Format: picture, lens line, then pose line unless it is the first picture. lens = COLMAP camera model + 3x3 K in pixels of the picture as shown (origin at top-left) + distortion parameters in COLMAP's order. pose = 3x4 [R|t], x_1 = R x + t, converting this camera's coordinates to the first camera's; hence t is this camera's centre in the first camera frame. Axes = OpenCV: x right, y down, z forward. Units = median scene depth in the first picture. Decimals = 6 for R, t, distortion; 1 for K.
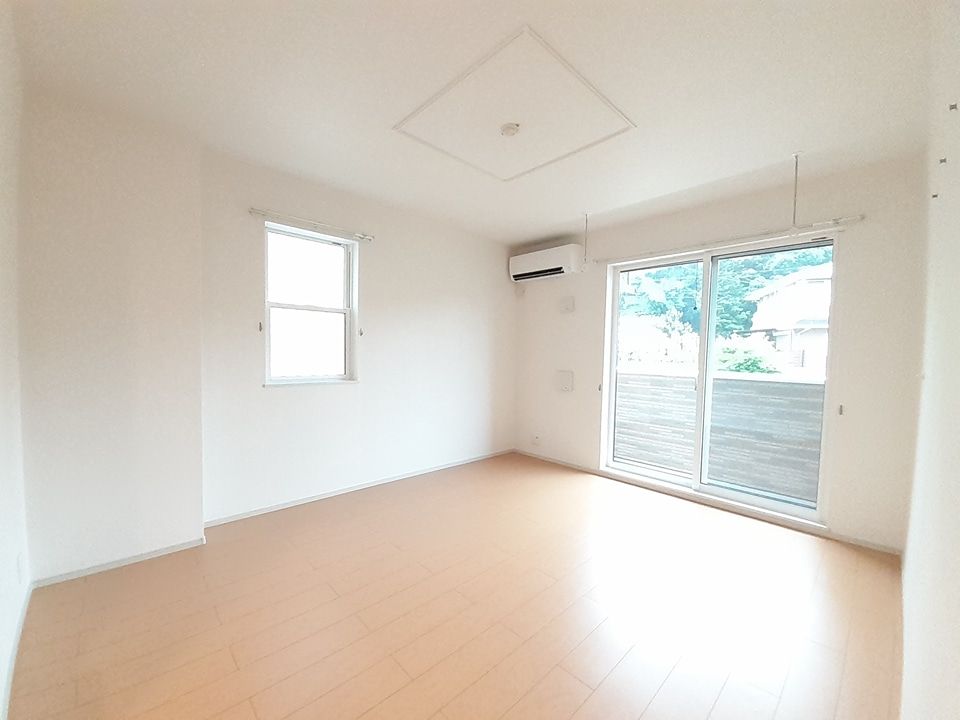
lens RADIAL K [[378.6, 0, 473.6], [0, 378.6, 361.4], [0, 0, 1]] dist [0.001312, -0.001431]
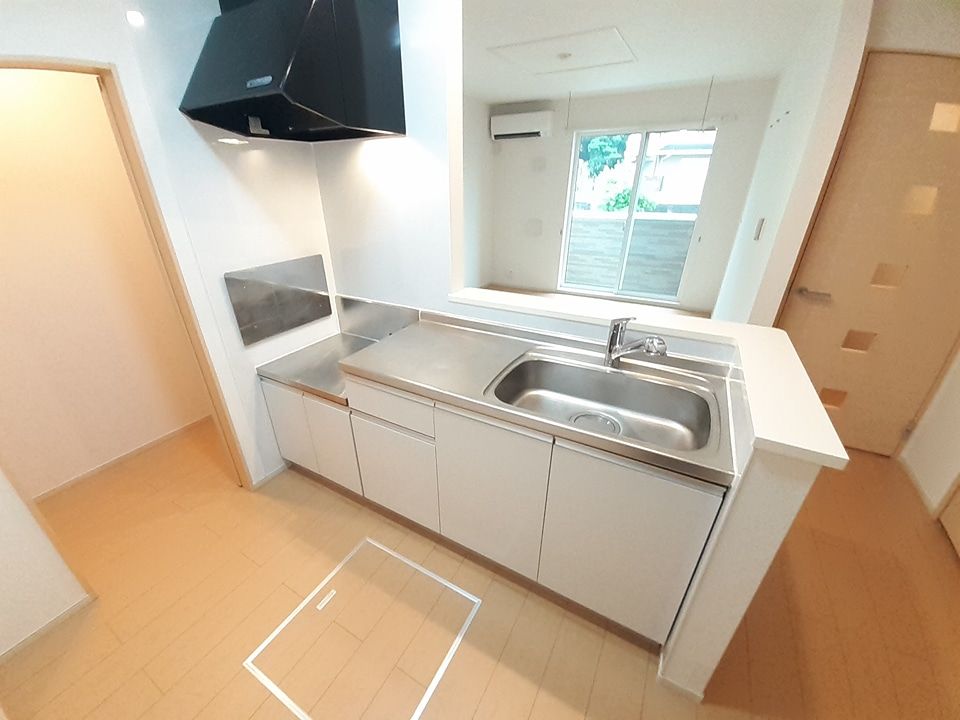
lens RADIAL K [[378.6, 0, 478.4], [0, 378.6, 364.1], [0, 0, 1]] dist [0.001312, -0.001431]
pose [[0.950229, -0.160557, 0.266996, -0.390514], [0.035673, 0.907417, 0.418714, -0.079314], [-0.309504, -0.388349, 0.867982, -0.301630]]
